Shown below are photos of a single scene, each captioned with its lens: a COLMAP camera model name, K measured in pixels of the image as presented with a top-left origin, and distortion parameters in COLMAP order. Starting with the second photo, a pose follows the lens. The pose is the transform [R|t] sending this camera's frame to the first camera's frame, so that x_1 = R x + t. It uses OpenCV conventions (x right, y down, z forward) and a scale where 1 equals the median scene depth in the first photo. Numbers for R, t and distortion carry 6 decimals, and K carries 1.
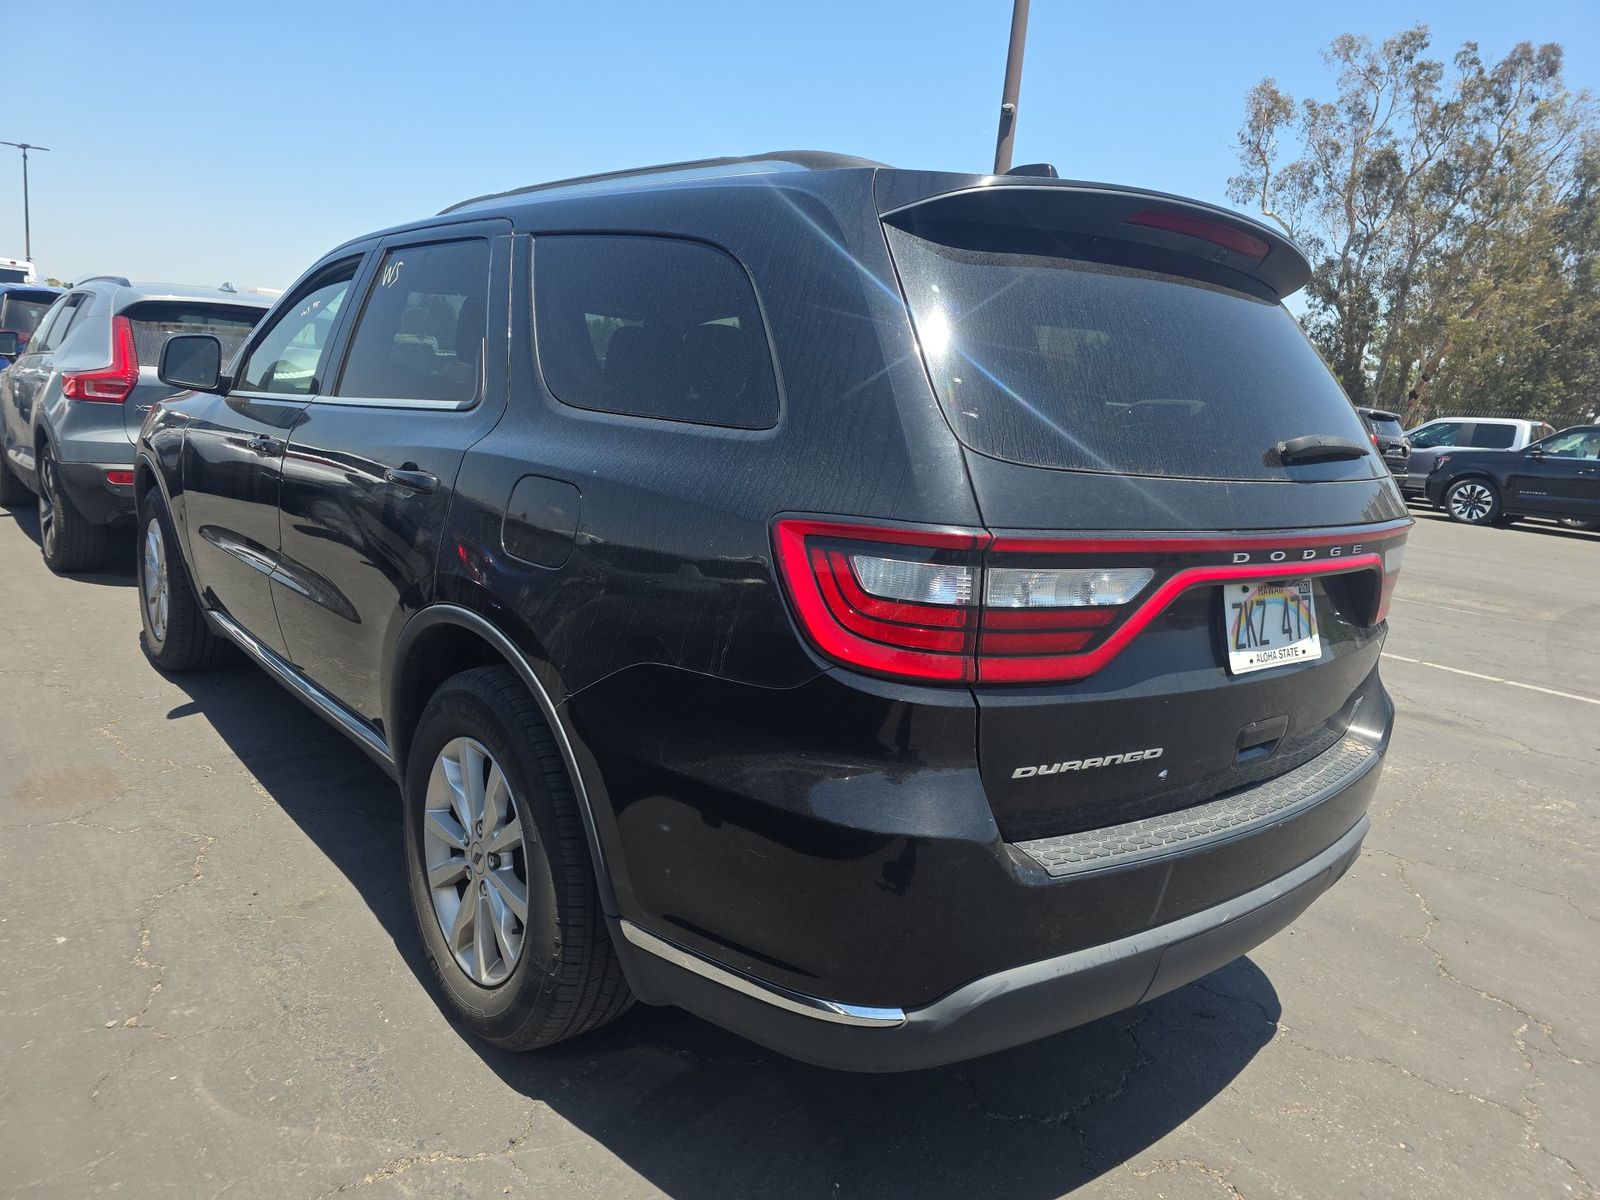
lens RADIAL K [[1078.9, 0, 803.0], [0, 1078.9, 591.0], [0, 0, 1]] dist [0.013405, -0.038190]
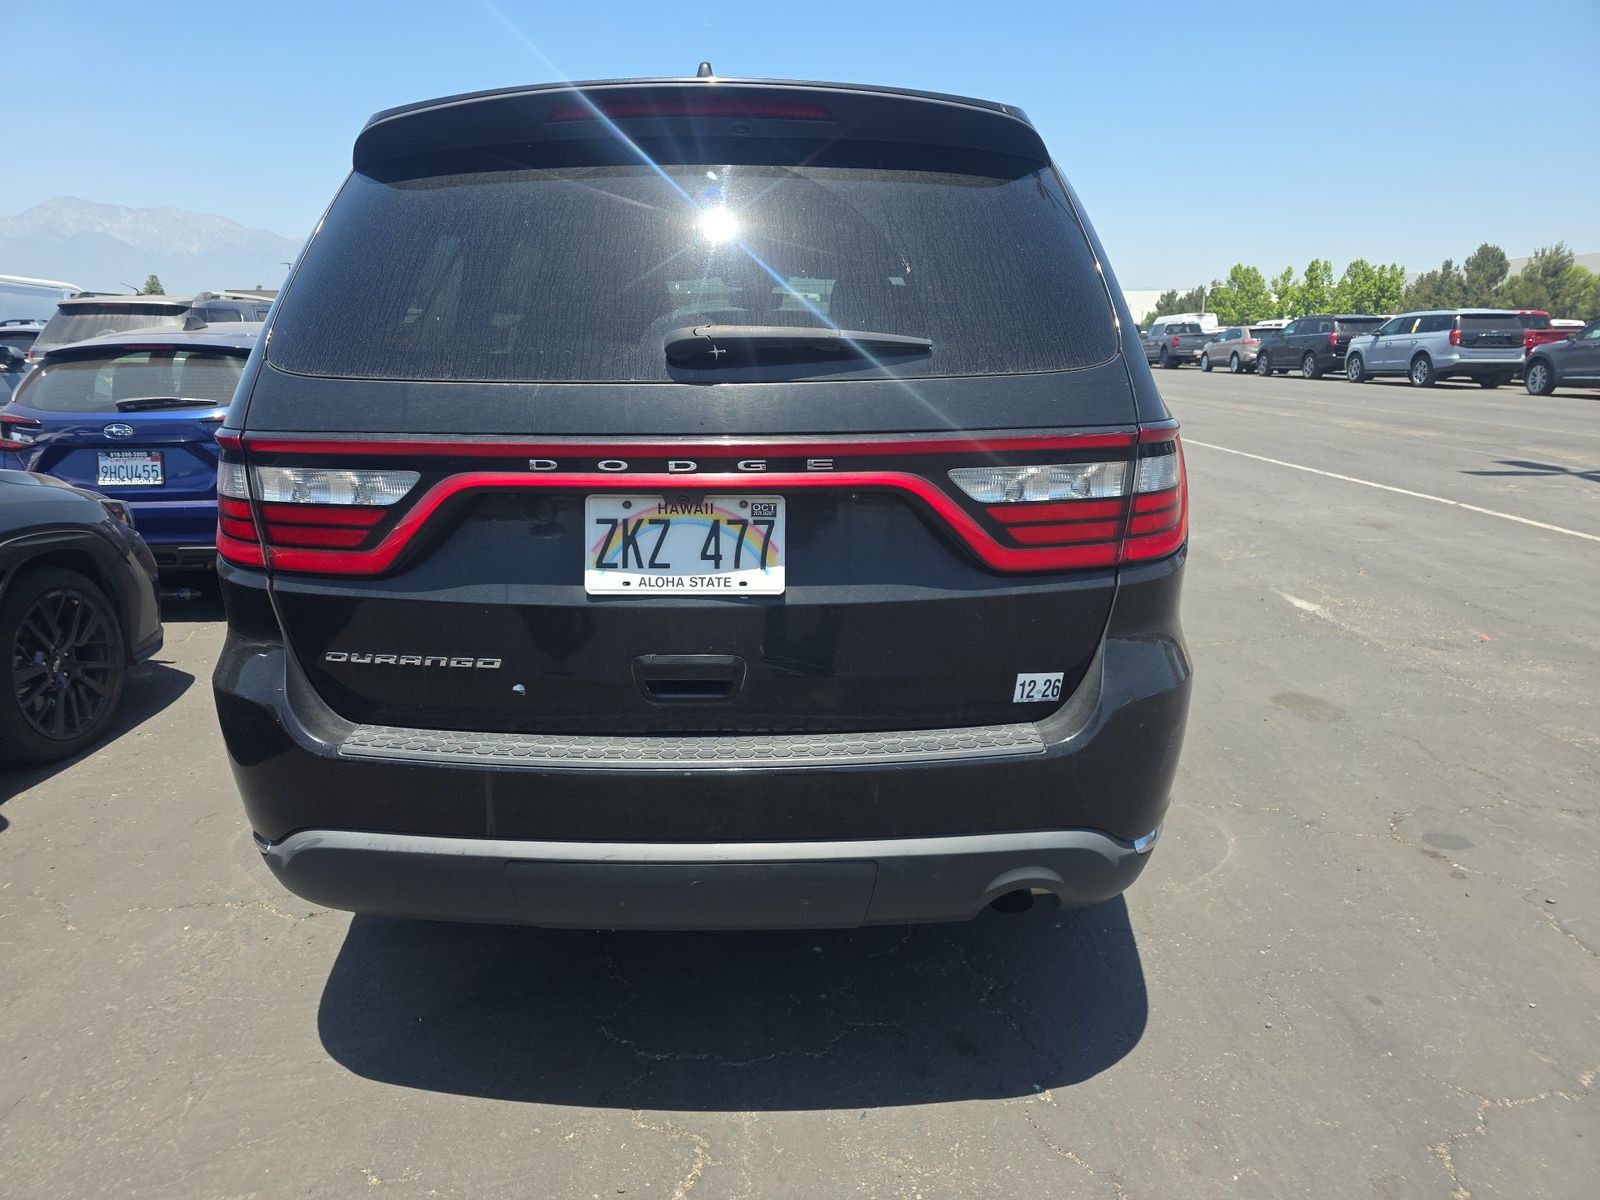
lens RADIAL K [[1078.9, 0, 806.1], [0, 1078.9, 599.1], [0, 0, 1]] dist [0.013405, -0.038190]
pose [[0.756097, 0.070691, -0.650631, 1.132632], [-0.054957, 0.997496, 0.044513, 0.029733], [0.652148, 0.002100, 0.758088, 0.417535]]
